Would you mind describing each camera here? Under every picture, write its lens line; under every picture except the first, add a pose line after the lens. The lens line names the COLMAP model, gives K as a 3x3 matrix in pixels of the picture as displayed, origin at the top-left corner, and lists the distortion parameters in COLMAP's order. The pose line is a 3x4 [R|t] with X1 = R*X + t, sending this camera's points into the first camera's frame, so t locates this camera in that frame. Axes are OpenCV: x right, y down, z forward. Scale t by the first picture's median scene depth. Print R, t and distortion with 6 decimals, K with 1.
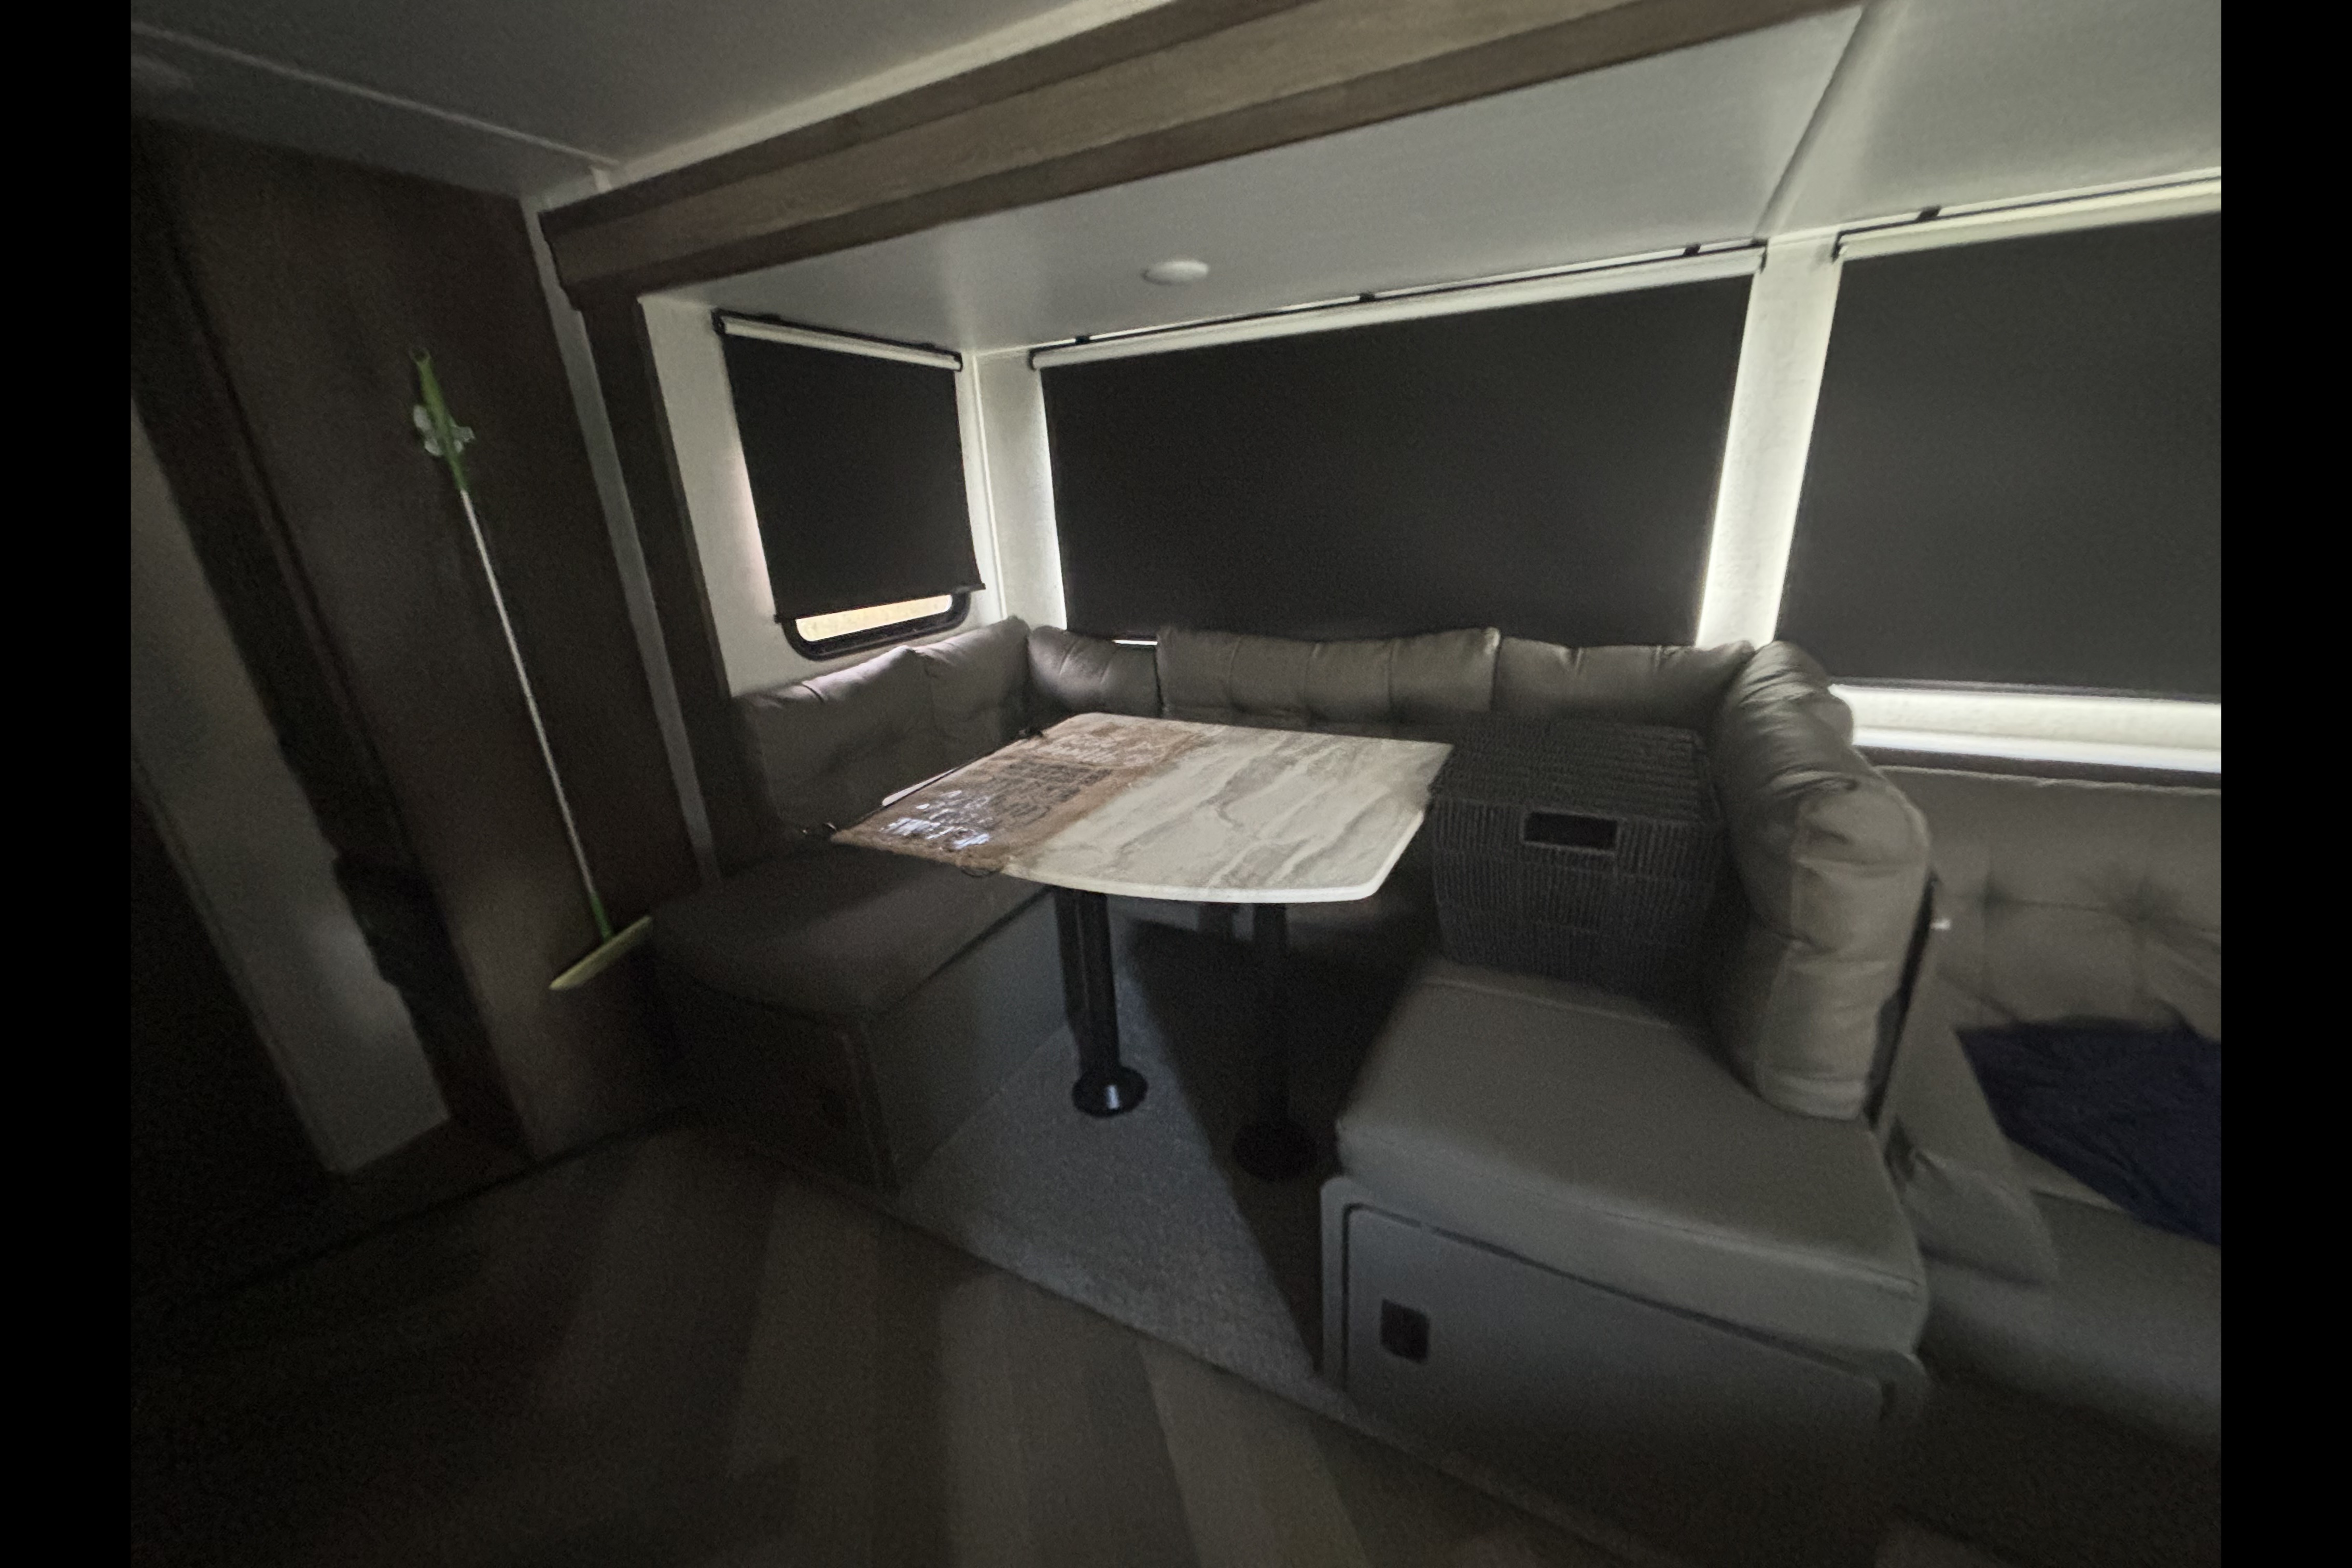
lens RADIAL K [[839.2, 0, 1176.0], [0, 839.2, 784.0], [0, 0, 1]] dist [0.021735, -0.011311]
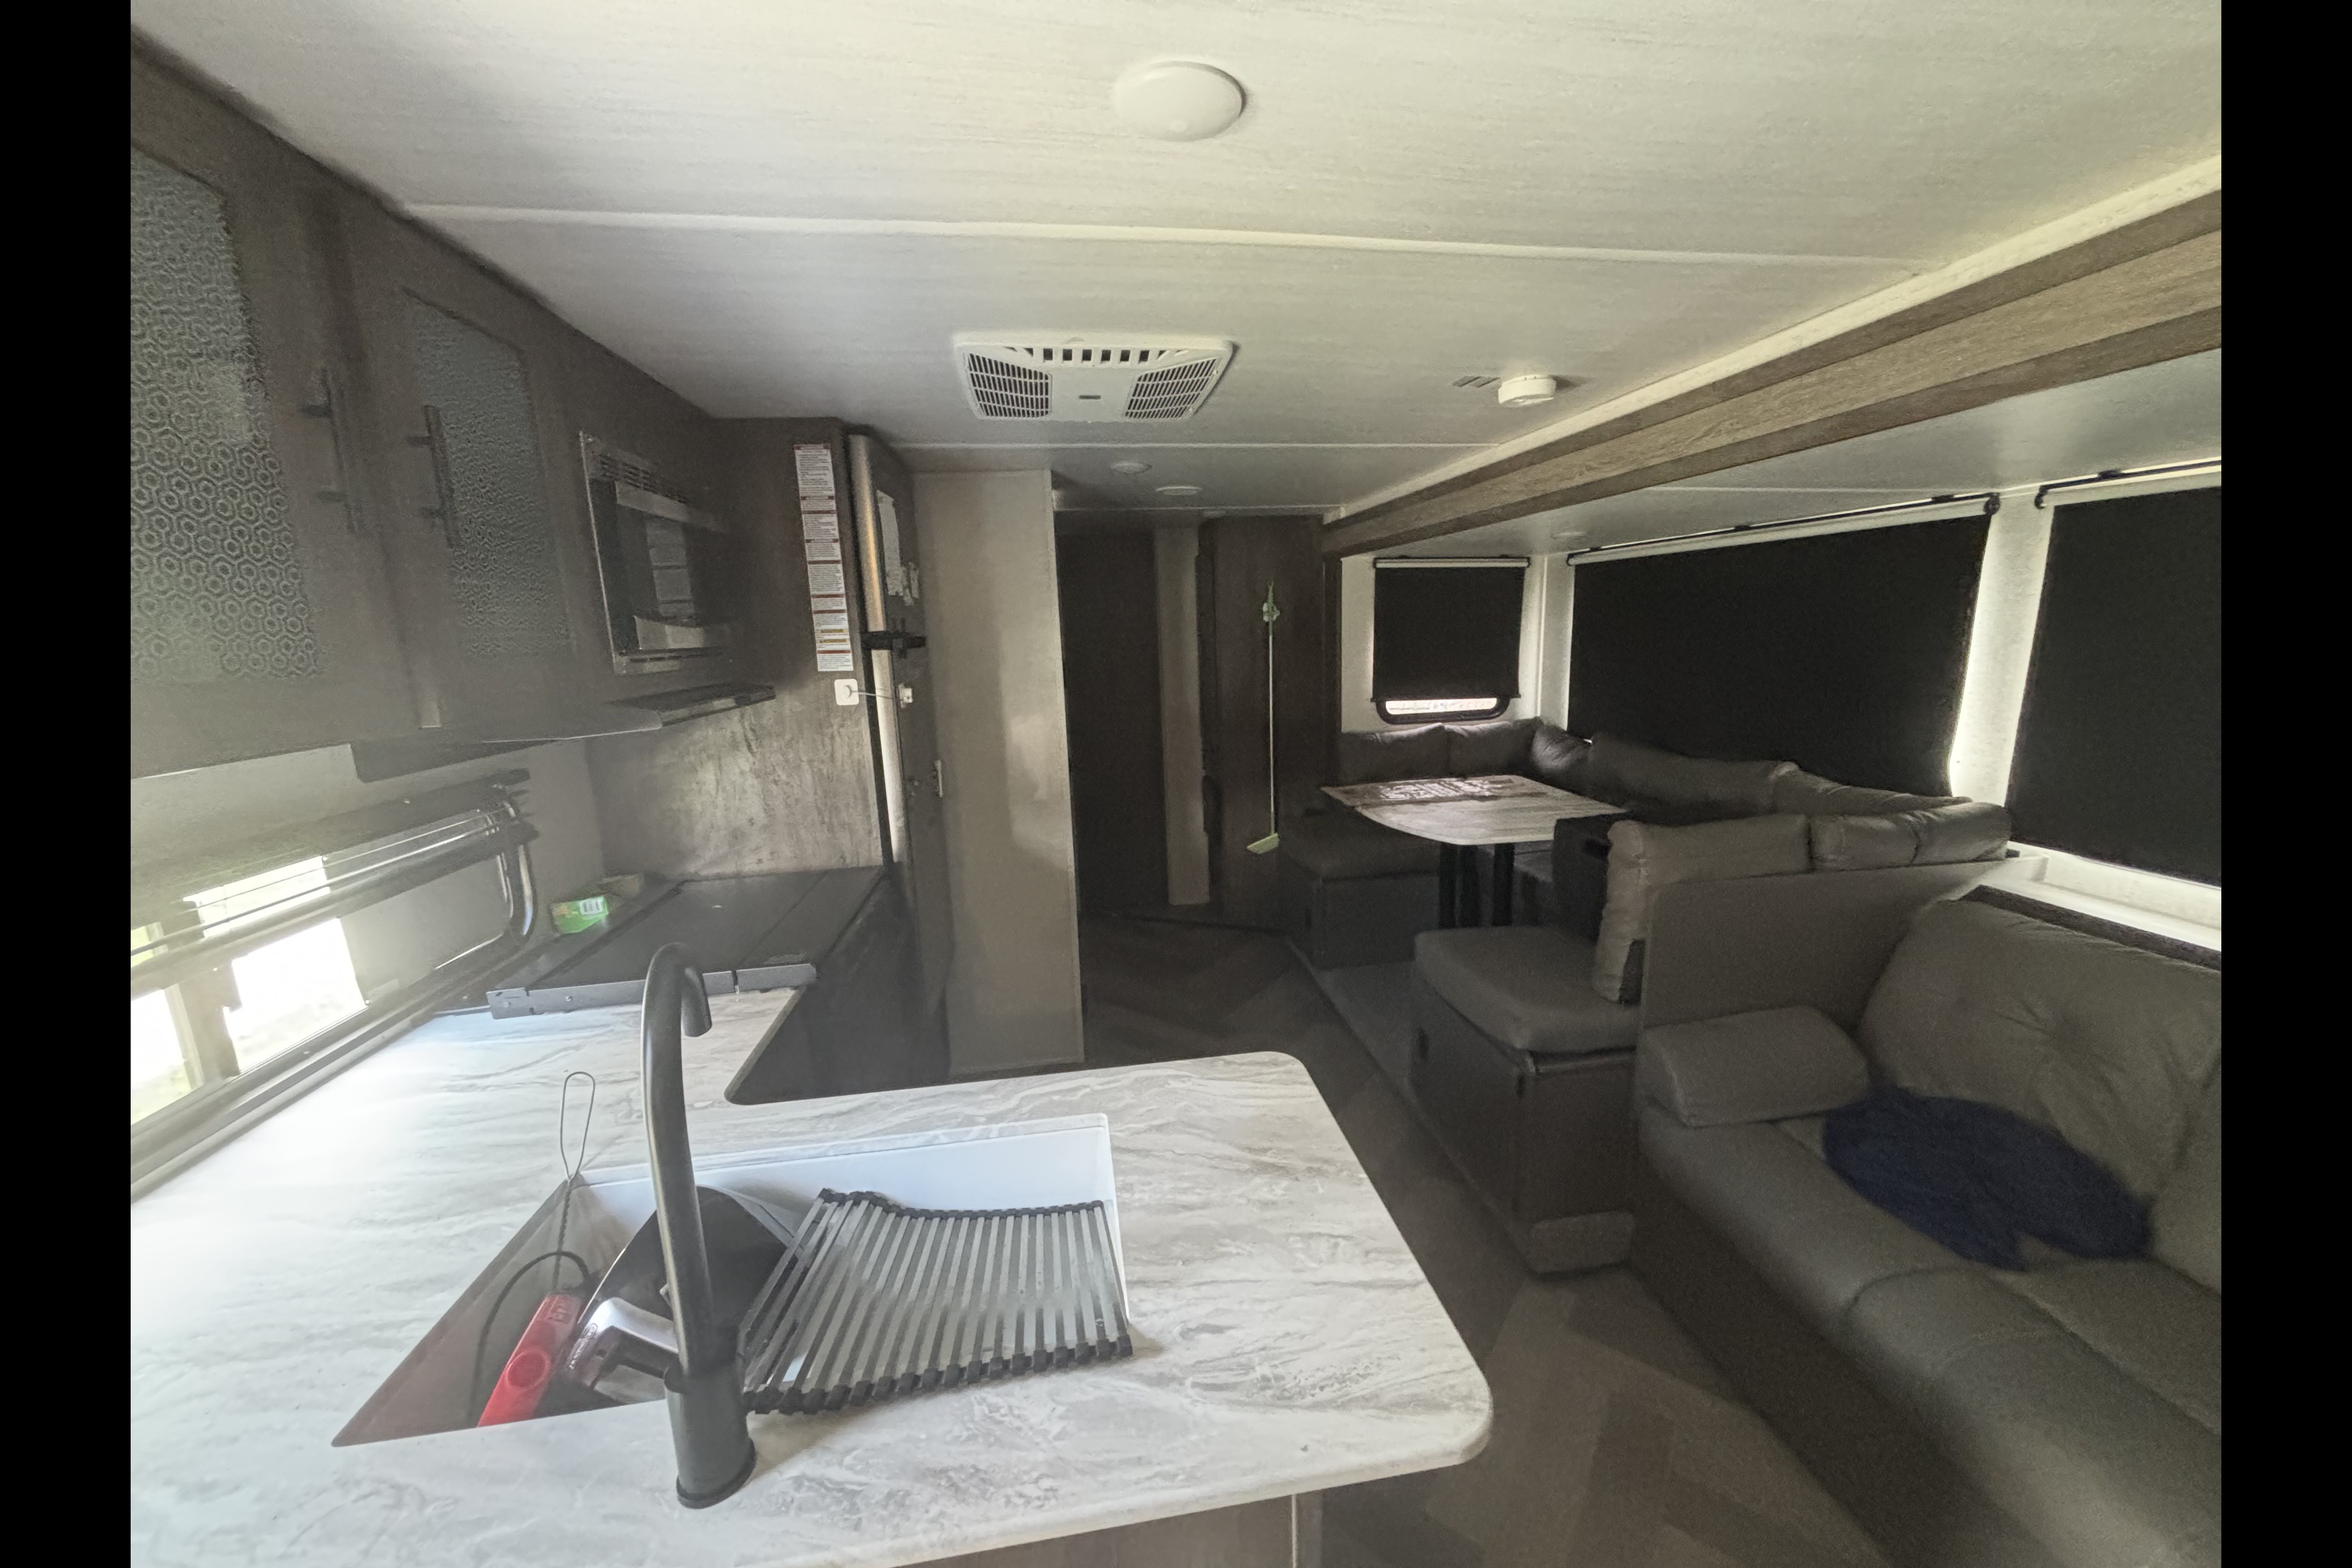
lens RADIAL K [[832.5, 0, 1177.8], [0, 832.5, 787.4], [0, 0, 1]] dist [-0.002363, 0.000080]
pose [[0.588435, 0.184556, -0.787200, 0.933489], [-0.272774, 0.961836, 0.021600, 0.096785], [0.761143, 0.202017, 0.616320, -0.575800]]
